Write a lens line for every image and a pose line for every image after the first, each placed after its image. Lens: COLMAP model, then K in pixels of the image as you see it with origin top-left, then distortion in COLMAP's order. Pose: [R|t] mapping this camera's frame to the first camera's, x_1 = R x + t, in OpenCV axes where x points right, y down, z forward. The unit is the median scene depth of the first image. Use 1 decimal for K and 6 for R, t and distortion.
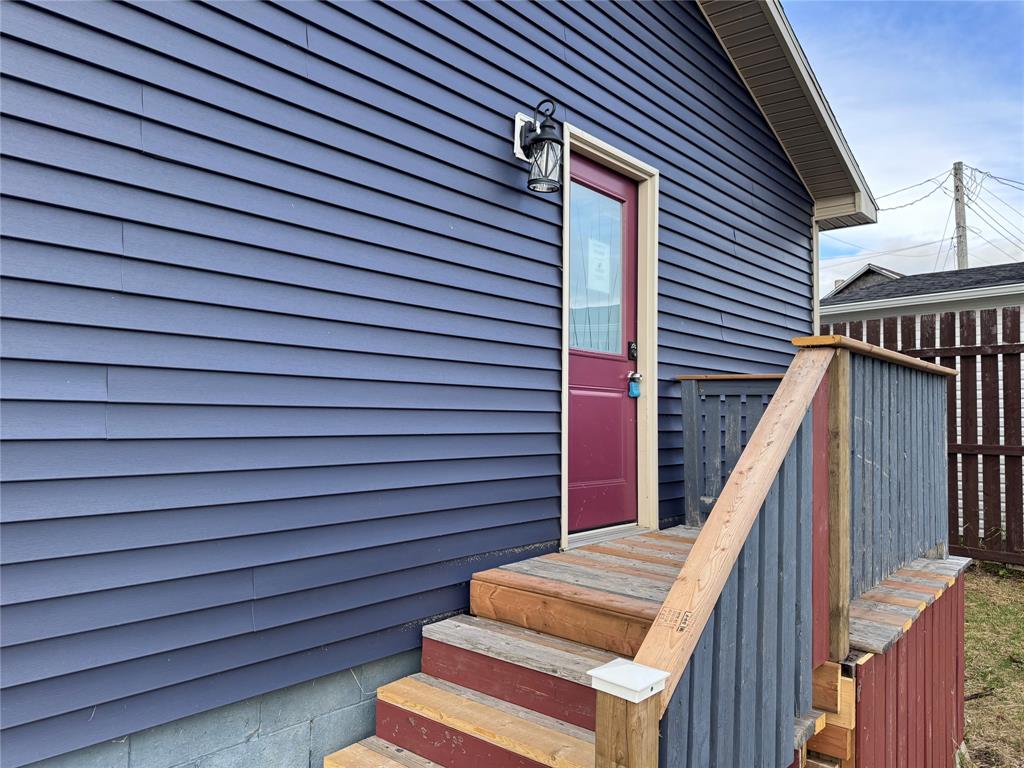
lens RADIAL K [[725.3, 0, 512.0], [0, 725.3, 384.0], [0, 0, 1]] dist [0.098747, -0.123692]
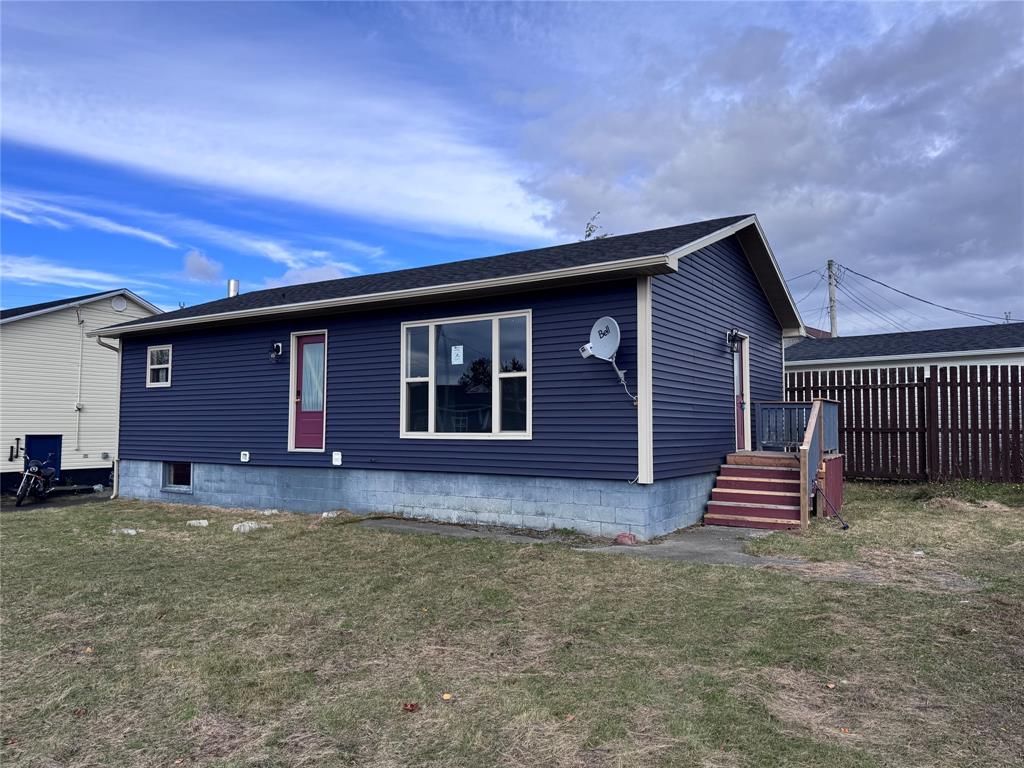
lens RADIAL K [[725.3, 0, 512.0], [0, 725.3, 384.0], [0, 0, 1]] dist [0.098747, -0.123692]
pose [[0.989679, -0.000874, 0.143303, -1.250942], [0.002313, 0.999949, -0.009875, -0.059571], [-0.143287, 0.010104, 0.989630, -1.941031]]
